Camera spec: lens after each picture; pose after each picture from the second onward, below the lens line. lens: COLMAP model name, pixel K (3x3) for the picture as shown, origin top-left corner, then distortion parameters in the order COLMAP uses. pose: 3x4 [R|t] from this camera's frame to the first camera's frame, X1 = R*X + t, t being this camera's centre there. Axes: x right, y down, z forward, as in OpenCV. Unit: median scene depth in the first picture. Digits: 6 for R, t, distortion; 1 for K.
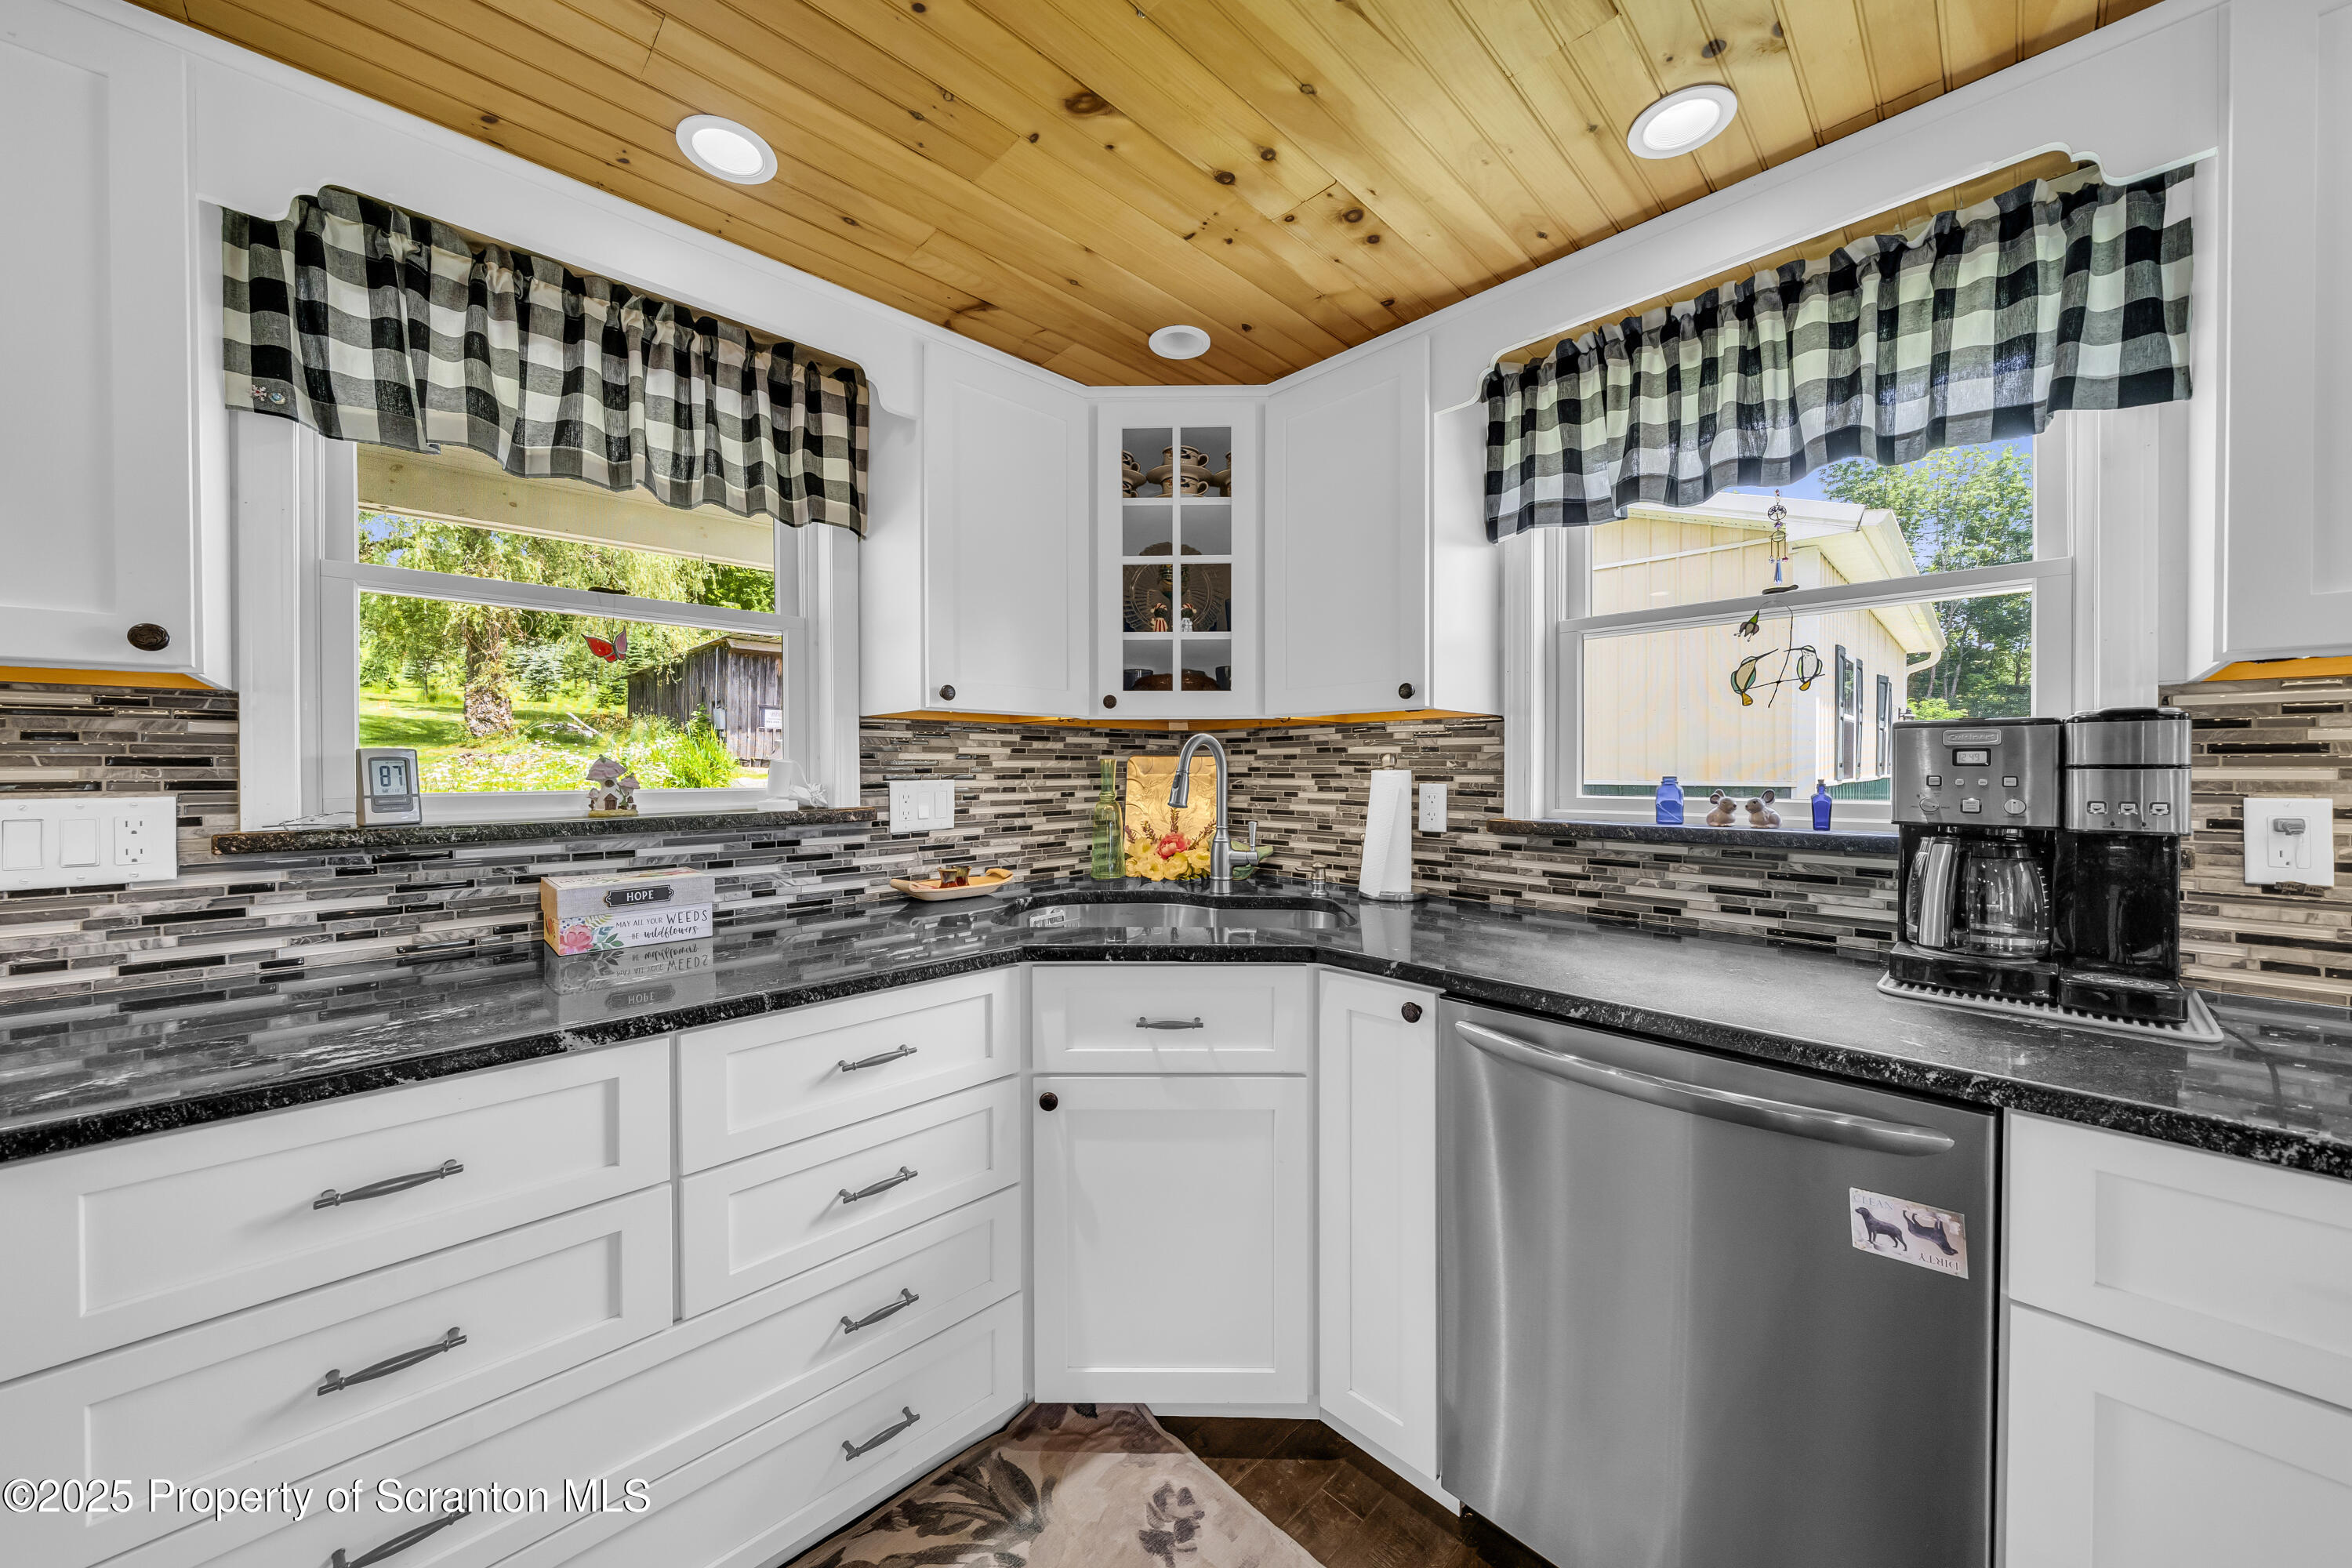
lens RADIAL K [[813.6, 0, 1176.0], [0, 813.6, 784.0], [0, 0, 1]] dist [-0.000087, -0.000058]
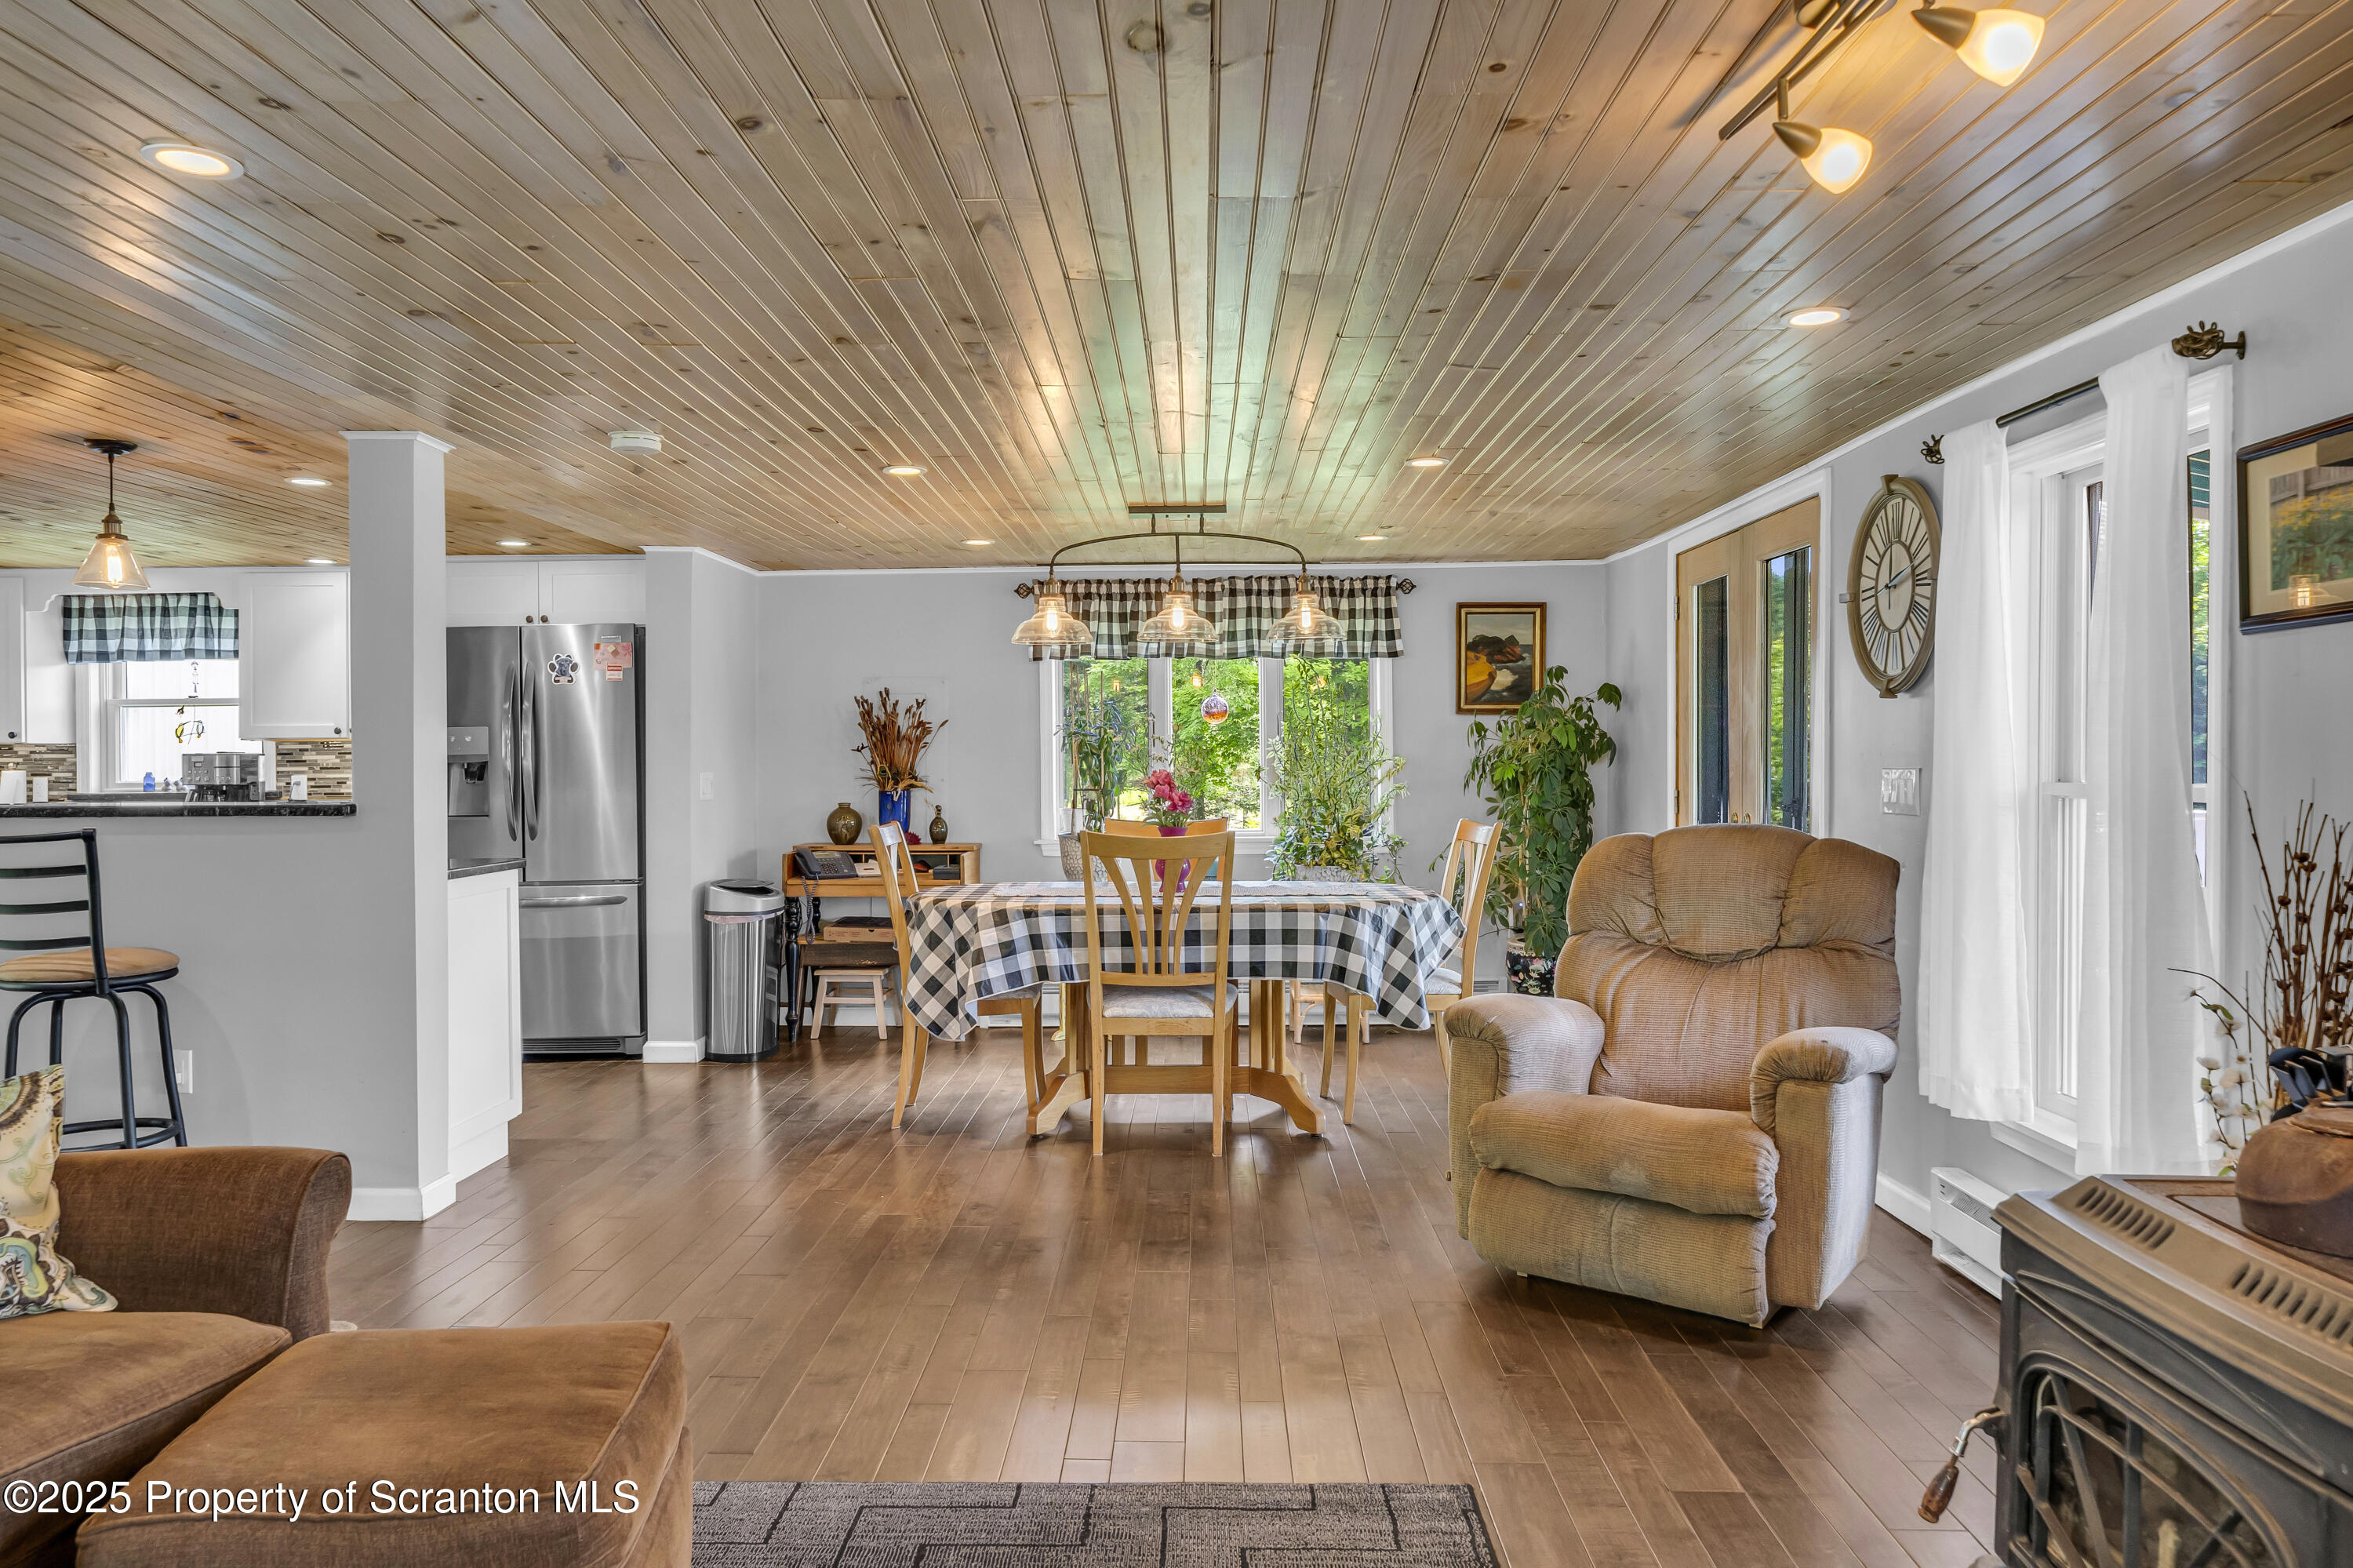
lens RADIAL K [[1679.8, 0, 1176.5], [0, 1679.8, 784.0], [0, 0, 1]] dist [0.001249, -0.001079]
pose [[0.701709, -0.014277, 0.712321, -0.687733], [0.021882, 0.999759, -0.001517, 0.086400], [-0.712128, 0.016651, 0.701852, -4.029625]]
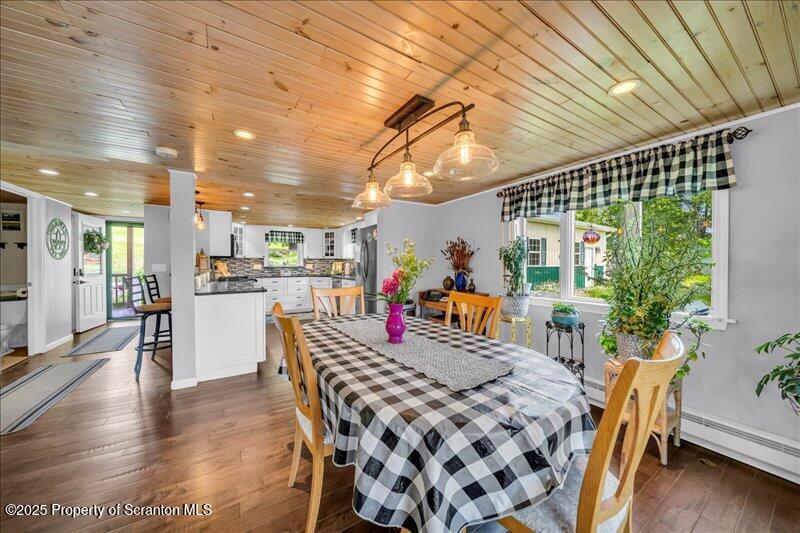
lens RADIAL K [[276.7, 0, 400.0], [0, 276.7, 266.5], [0, 0, 1]] dist [-0.000087, -0.000058]
pose [[0.977414, 0.002080, -0.211324, 1.830371], [-0.003507, 0.999973, -0.006381, 0.051662], [0.211306, 0.006978, 0.977395, -2.619801]]
